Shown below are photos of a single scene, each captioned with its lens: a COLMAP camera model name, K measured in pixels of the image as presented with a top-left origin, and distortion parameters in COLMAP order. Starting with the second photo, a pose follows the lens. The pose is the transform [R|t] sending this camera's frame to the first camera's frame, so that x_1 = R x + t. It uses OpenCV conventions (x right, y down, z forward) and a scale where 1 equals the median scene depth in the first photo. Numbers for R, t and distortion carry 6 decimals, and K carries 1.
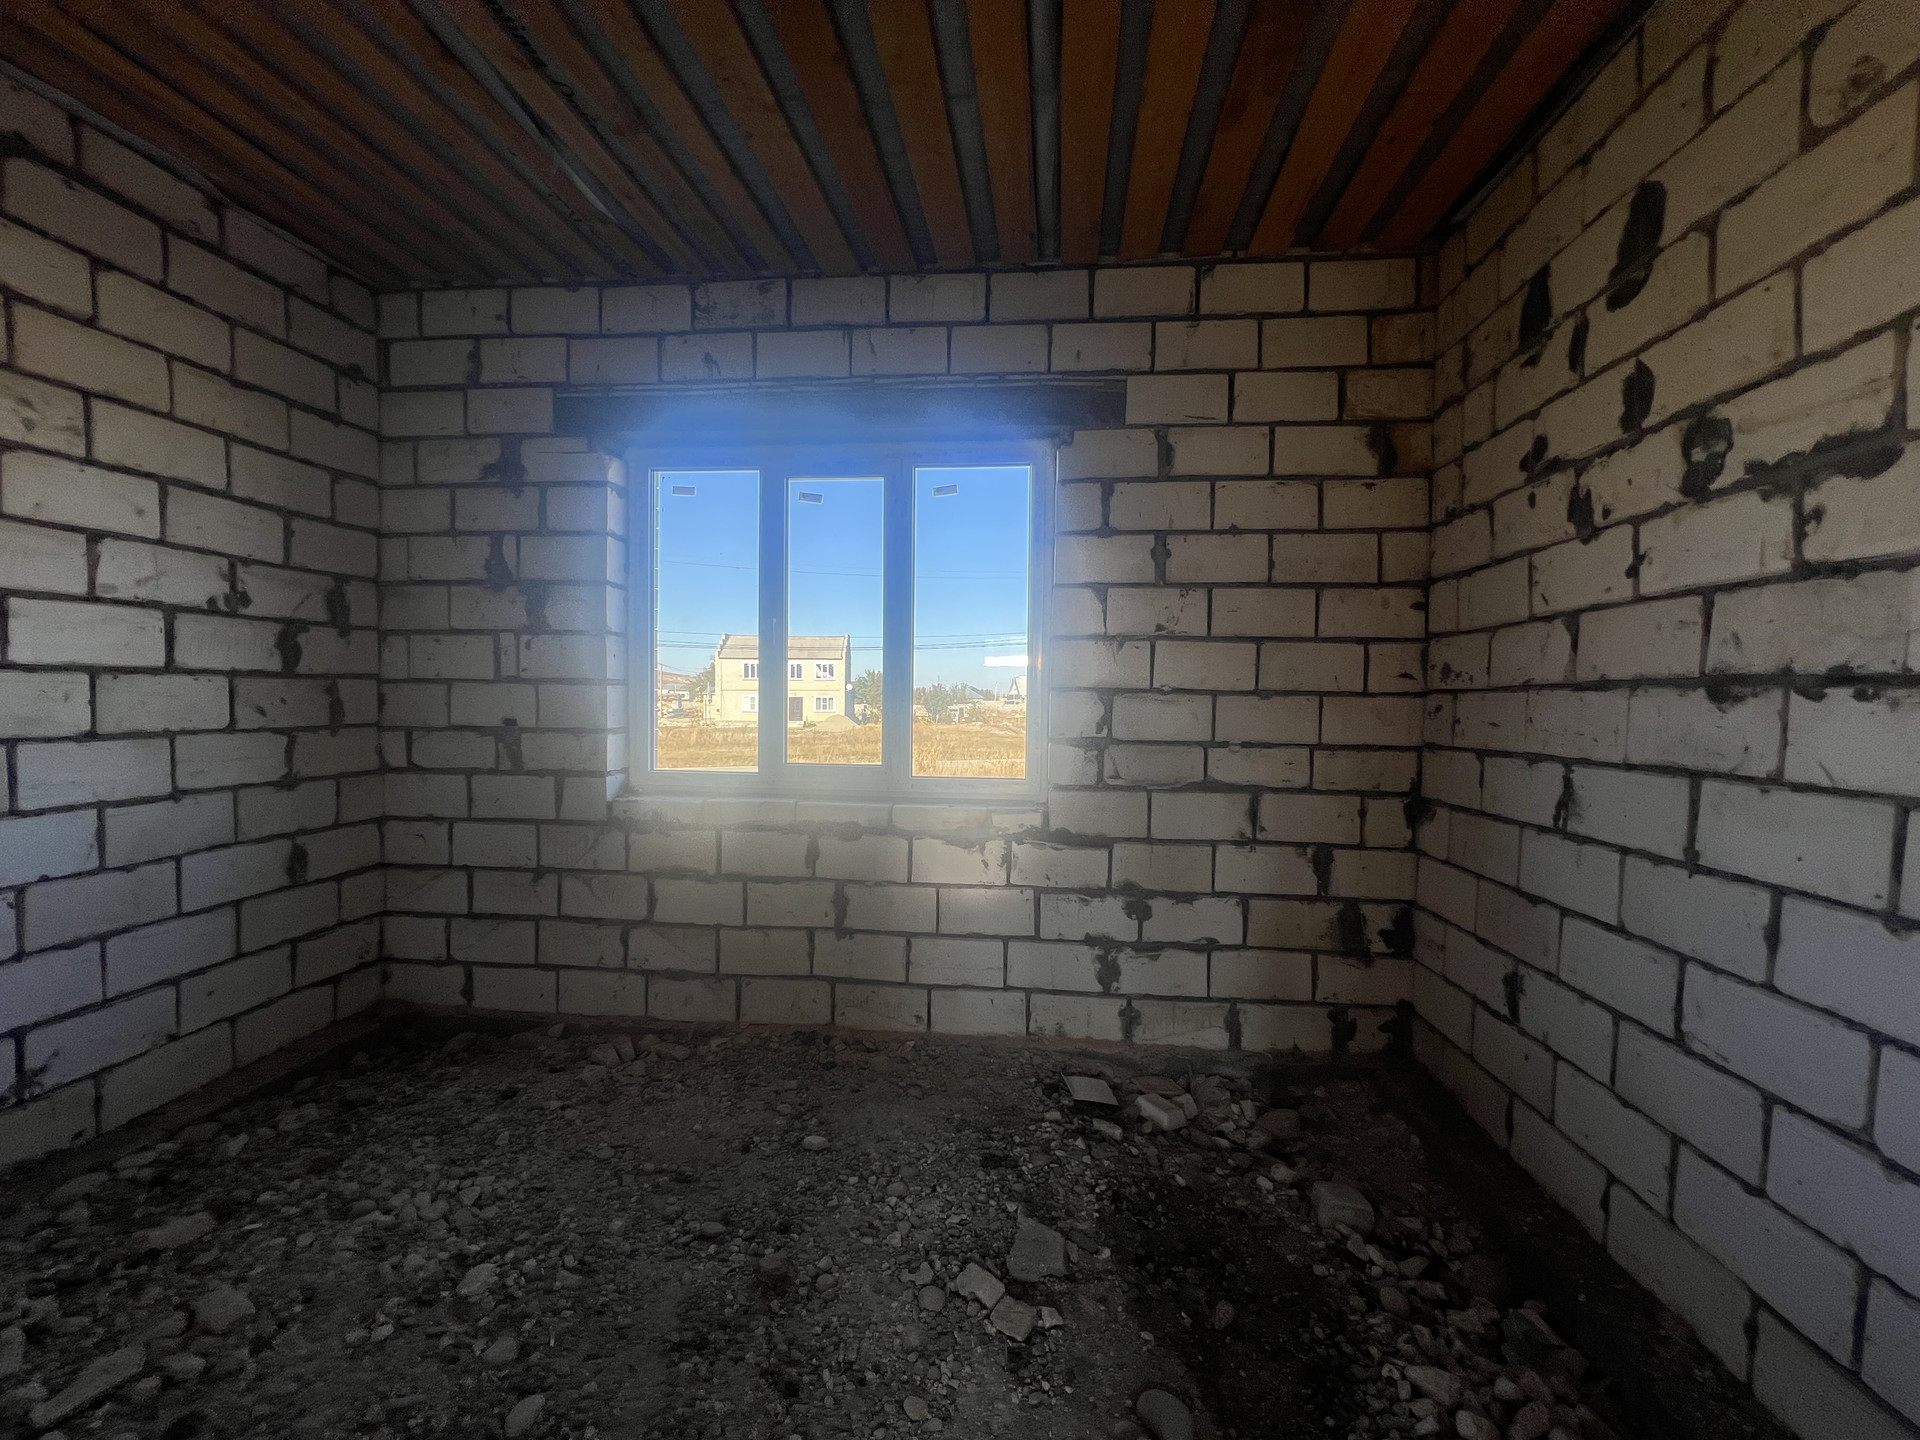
lens RADIAL K [[769.4, 0, 956.1], [0, 769.4, 715.6], [0, 0, 1]] dist [-0.003465, 0.000633]
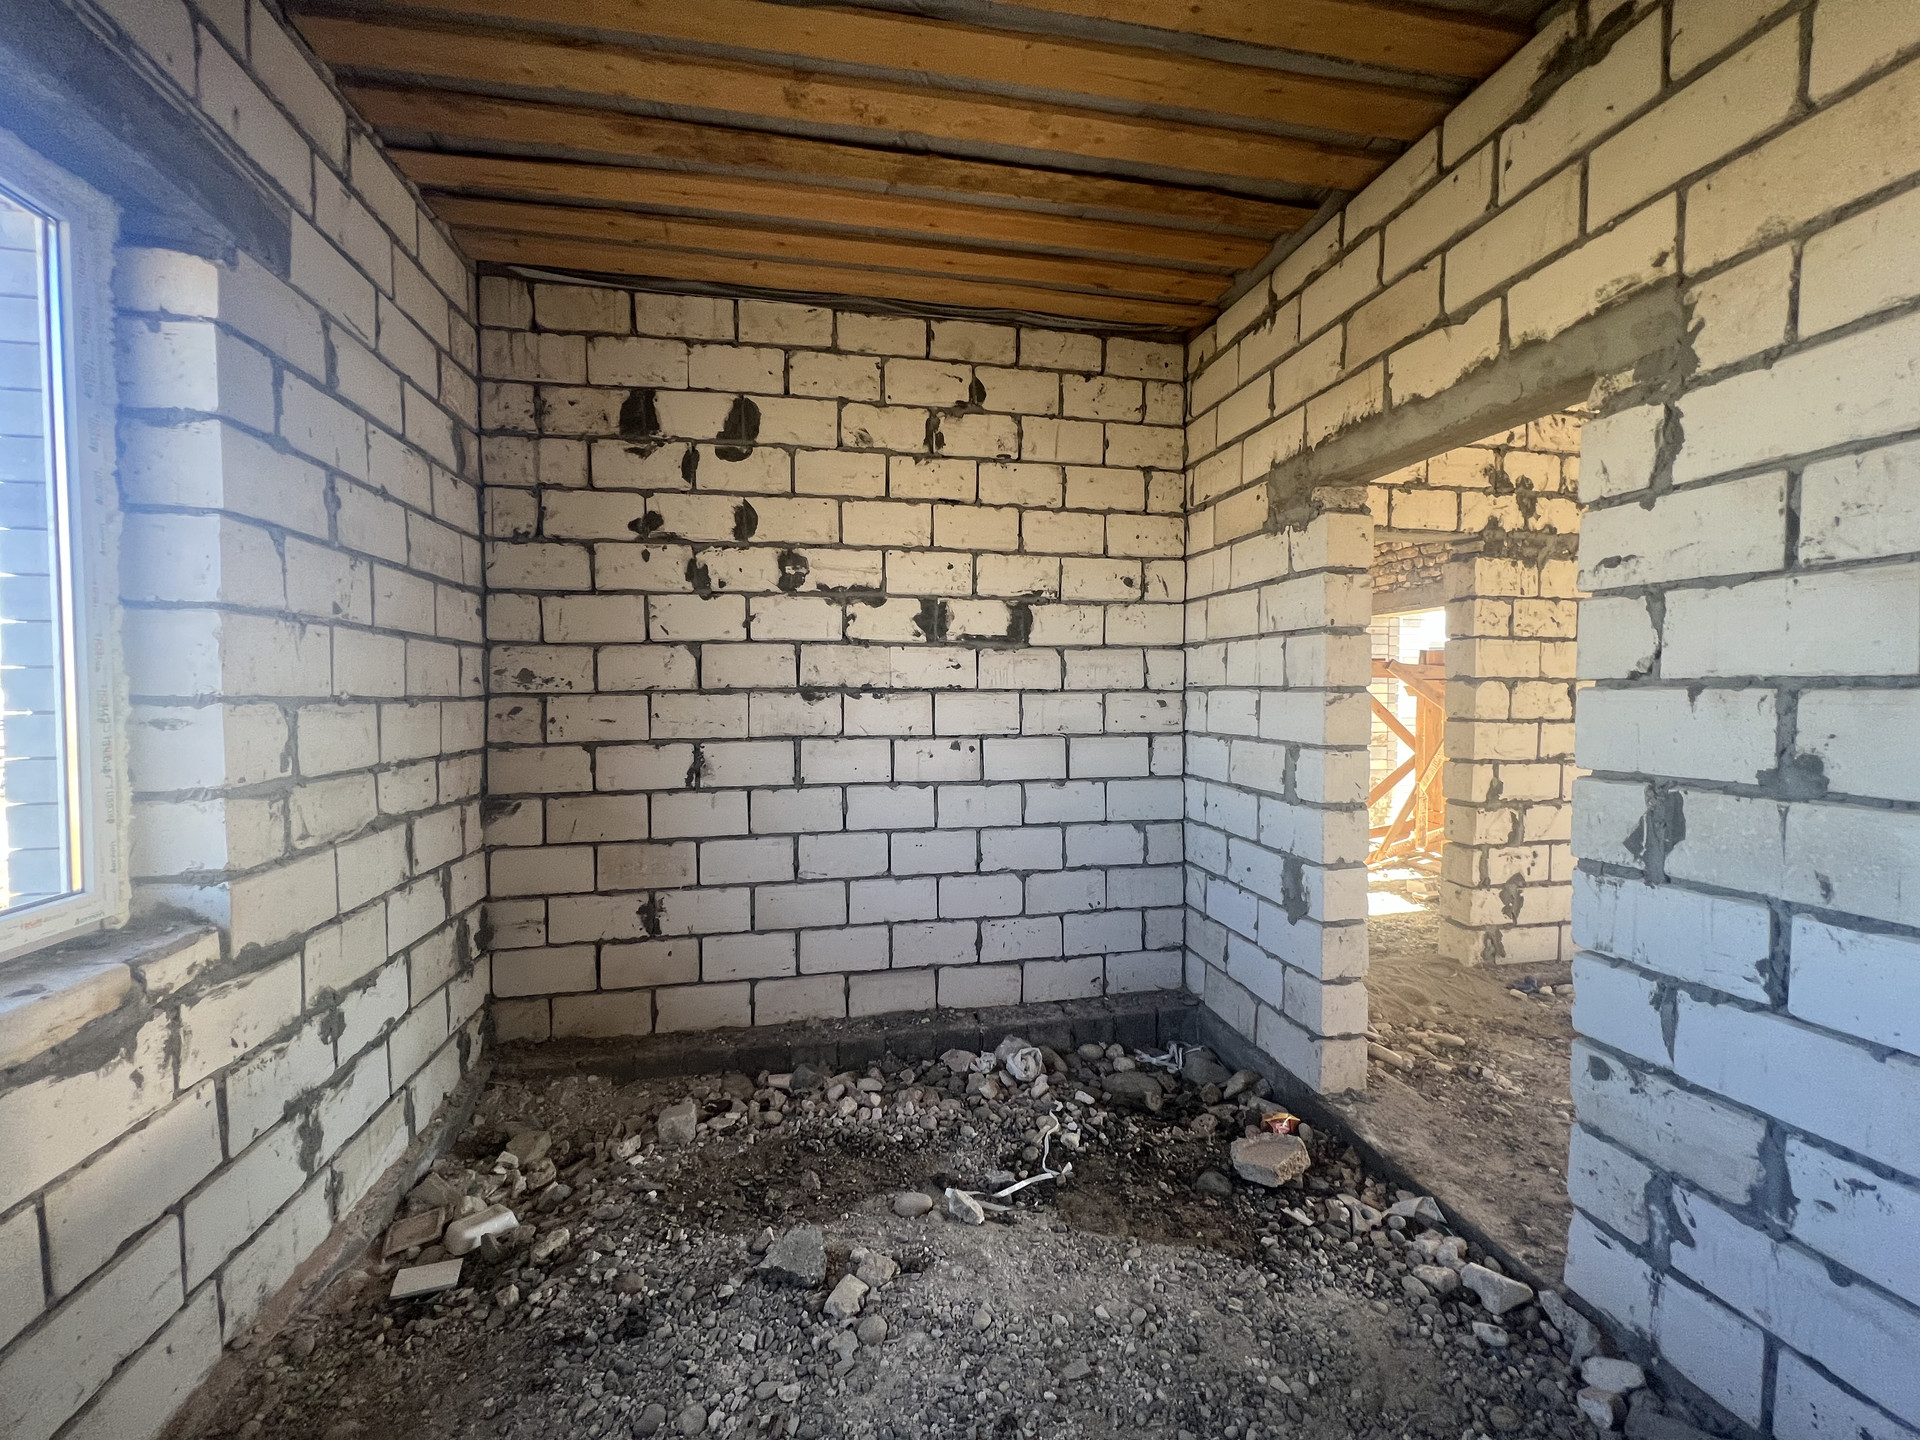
lens RADIAL K [[769.4, 0, 956.1], [0, 769.4, 715.6], [0, 0, 1]] dist [-0.003465, 0.000633]
pose [[-0.297416, -0.041296, 0.953854, -0.844120], [0.027116, 0.998296, 0.051676, -0.058102], [-0.954363, 0.041234, -0.295790, 1.016829]]
